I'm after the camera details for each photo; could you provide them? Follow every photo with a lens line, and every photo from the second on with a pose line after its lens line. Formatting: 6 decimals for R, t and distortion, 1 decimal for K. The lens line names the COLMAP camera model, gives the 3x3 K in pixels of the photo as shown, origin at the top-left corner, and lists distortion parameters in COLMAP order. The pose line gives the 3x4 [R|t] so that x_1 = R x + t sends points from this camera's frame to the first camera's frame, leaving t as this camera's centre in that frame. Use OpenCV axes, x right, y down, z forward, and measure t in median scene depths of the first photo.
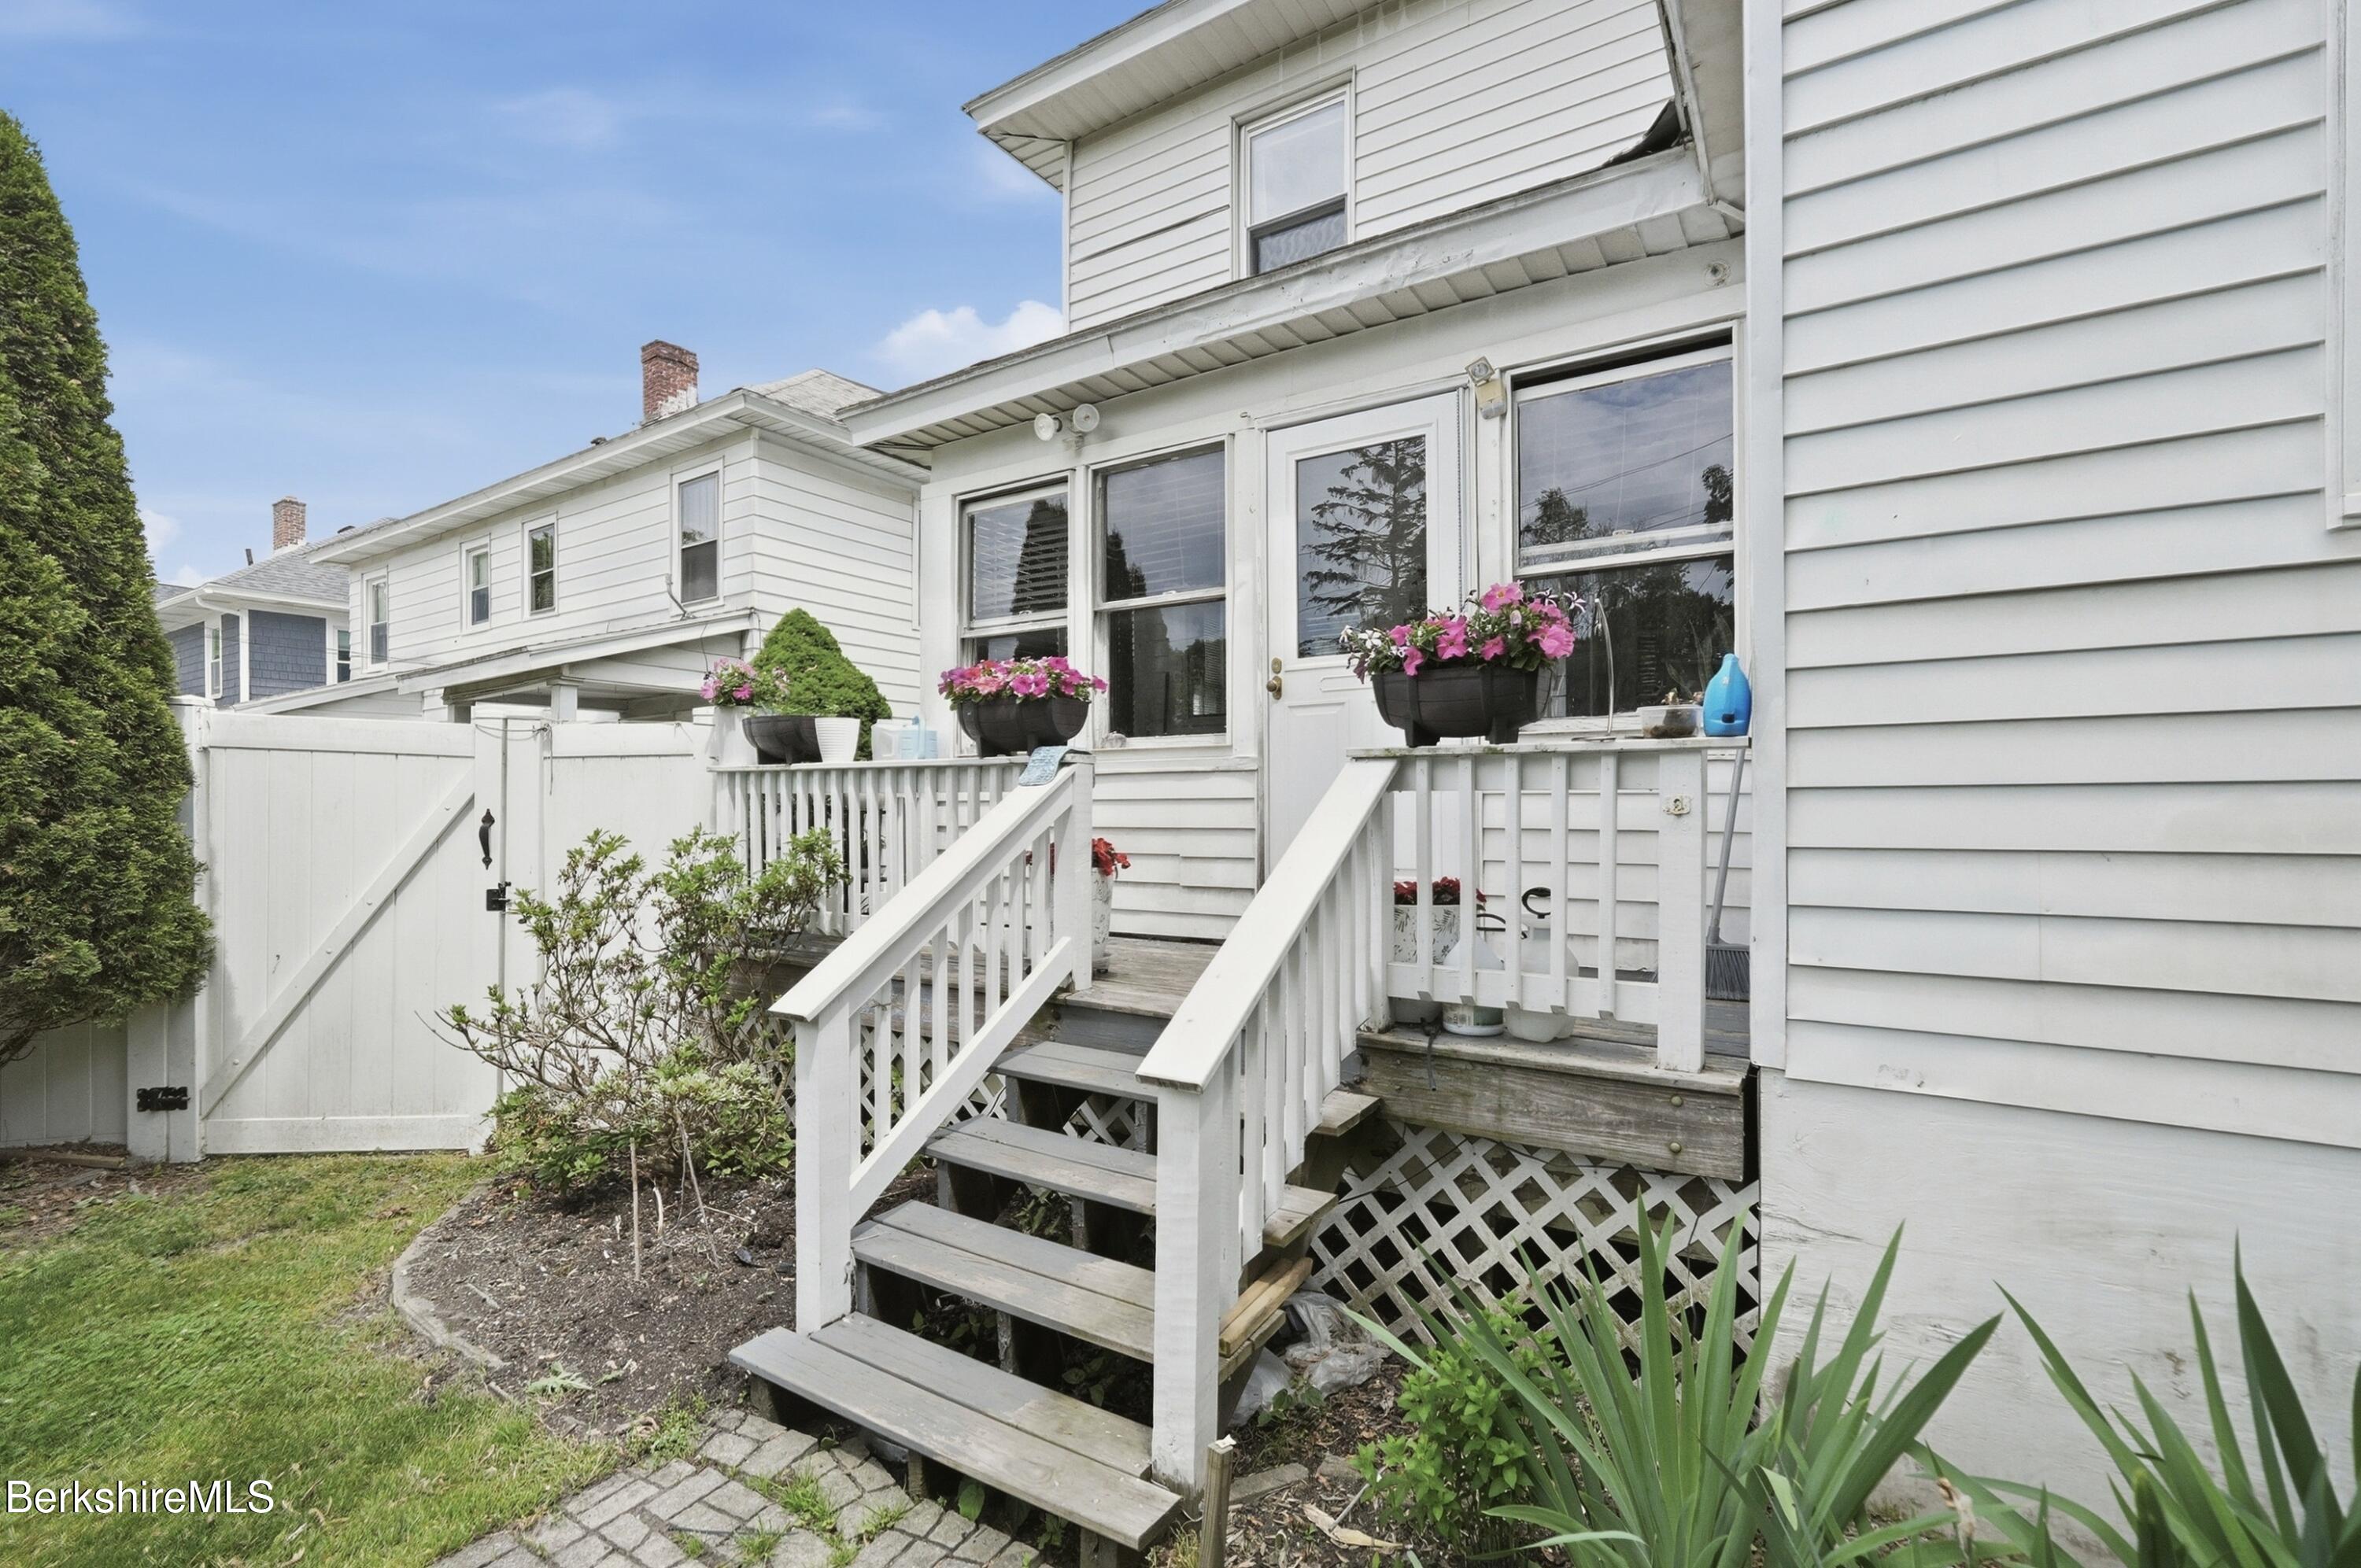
lens RADIAL K [[1017.1, 0, 1187.0], [0, 1017.1, 789.4], [0, 0, 1]] dist [-0.014532, -0.000128]
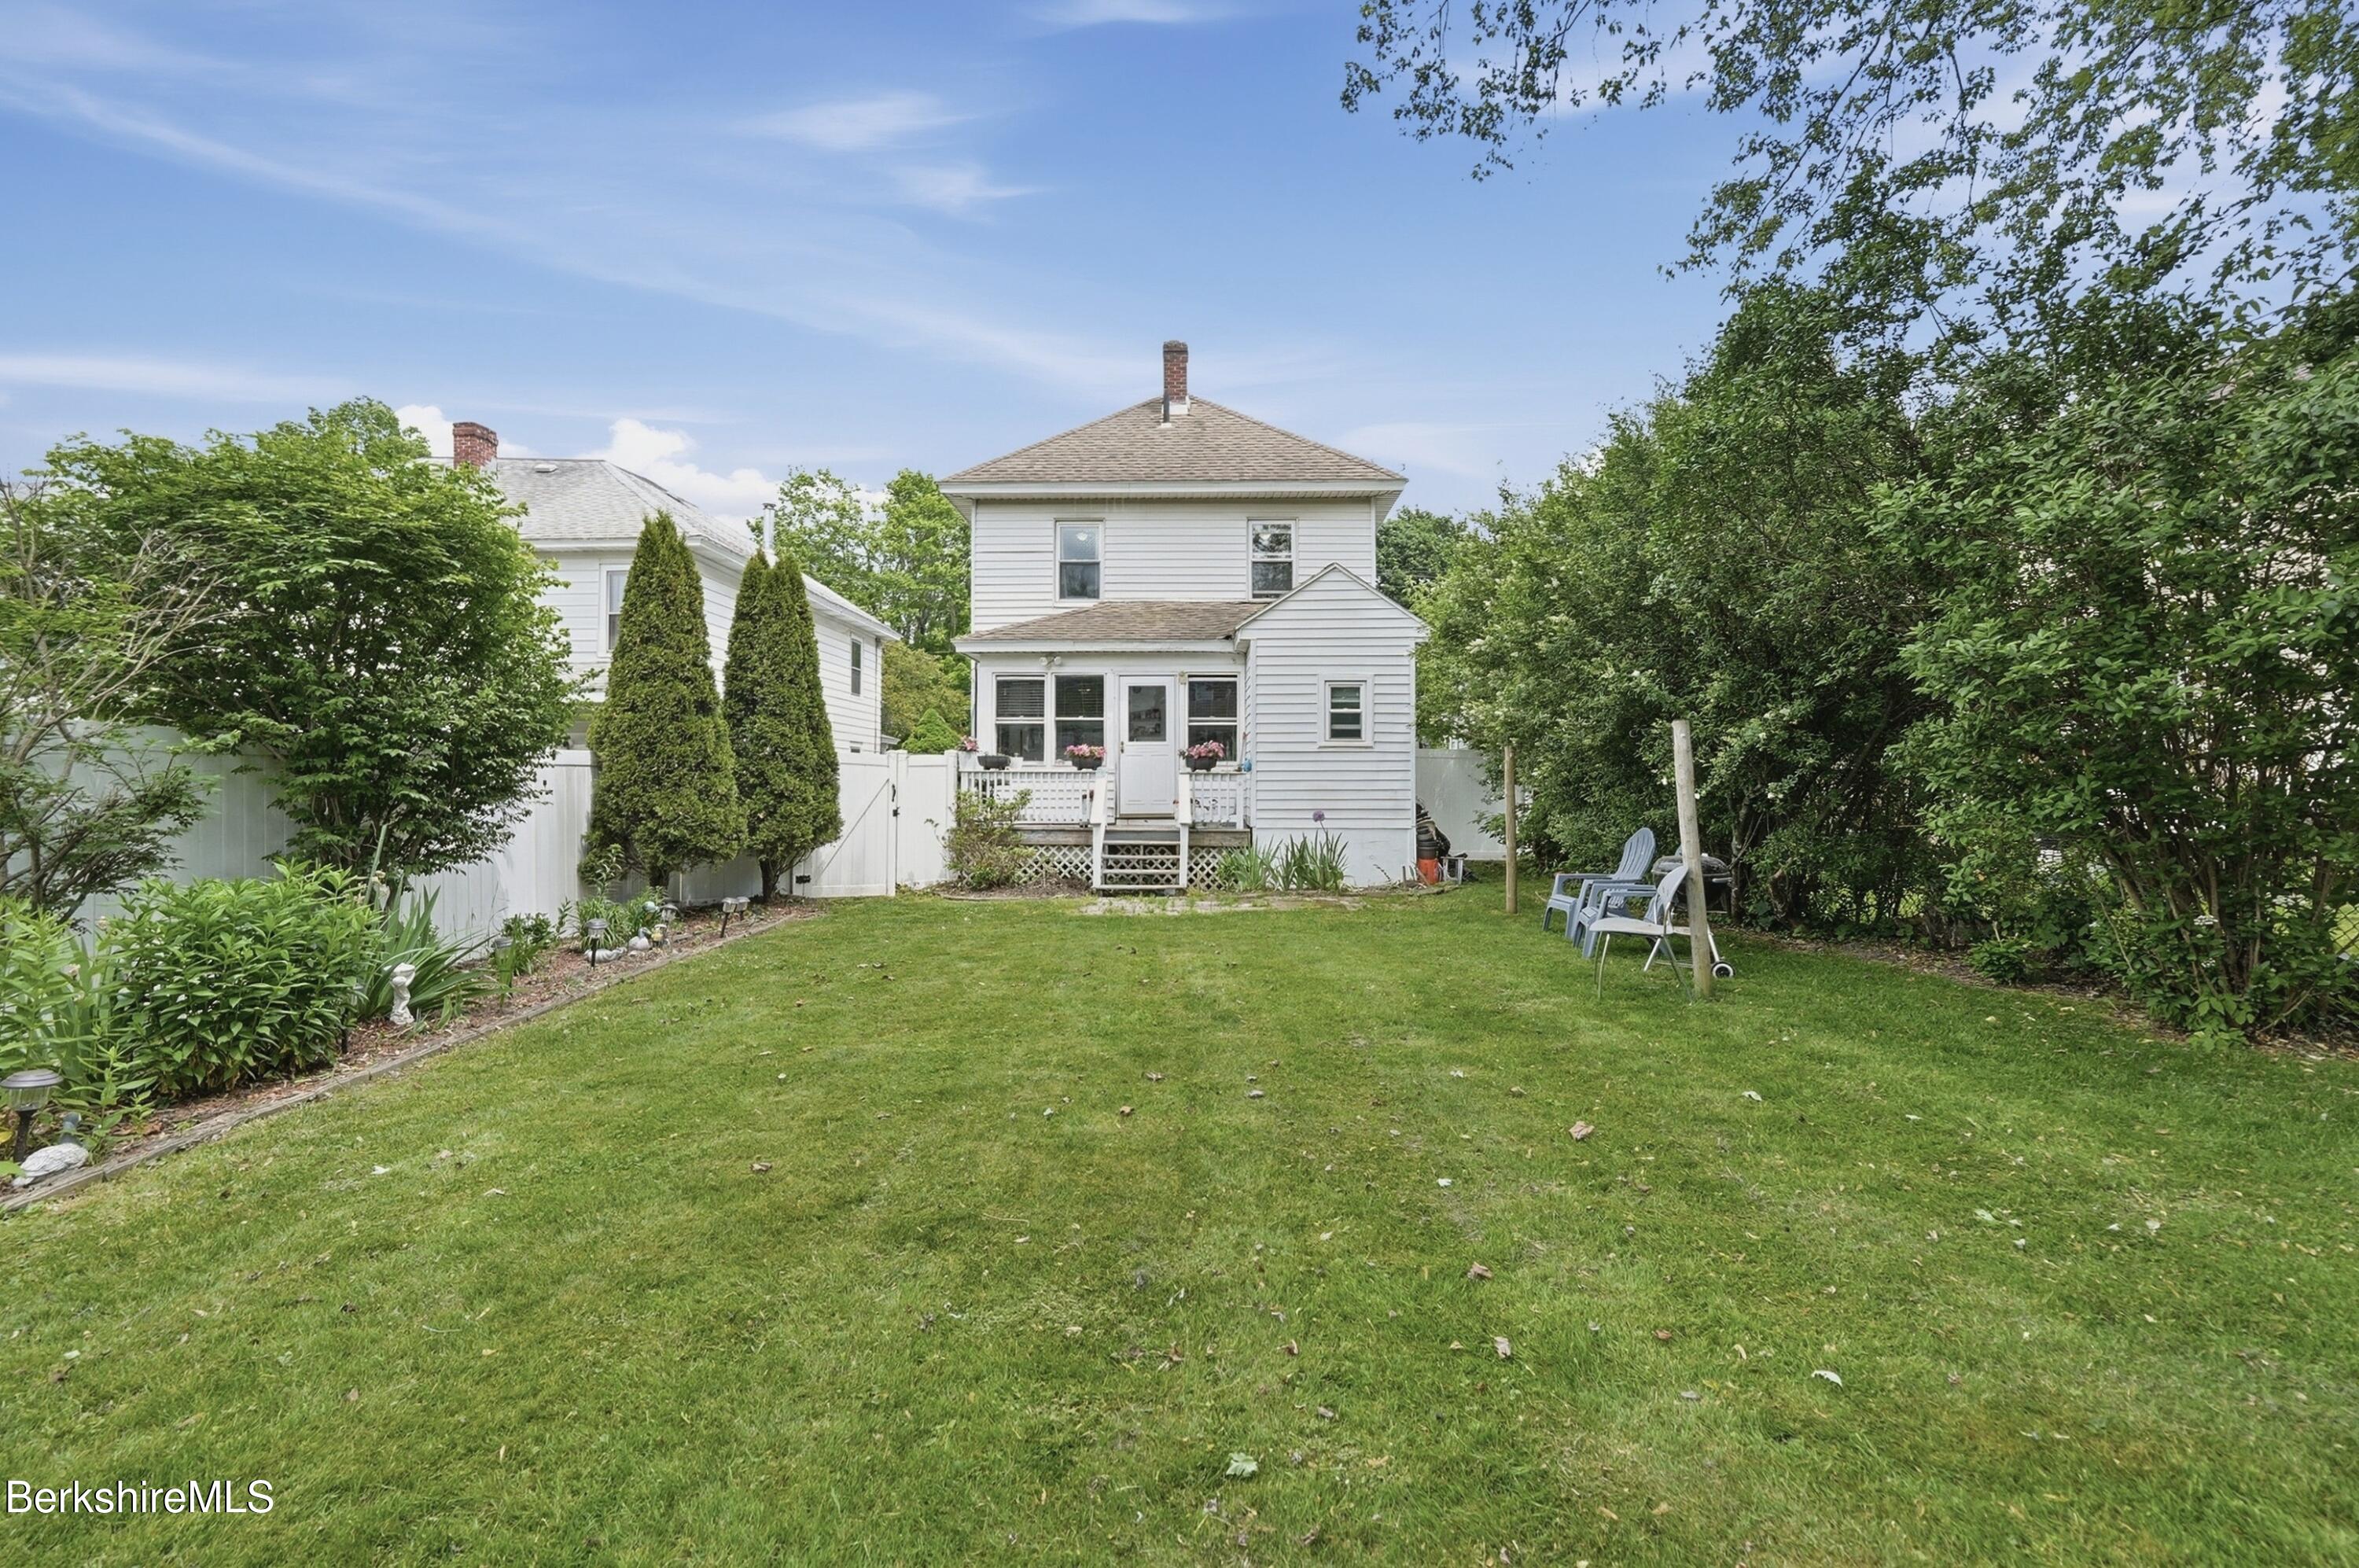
lens RADIAL K [[1016.4, 0, 1186.0], [0, 1016.4, 789.4], [0, 0, 1]] dist [-0.014532, -0.000128]
pose [[0.842994, 0.001954, 0.537919, -1.771421], [-0.006100, 0.999964, 0.005927, 0.016467], [-0.537888, -0.008278, 0.842976, -2.275108]]
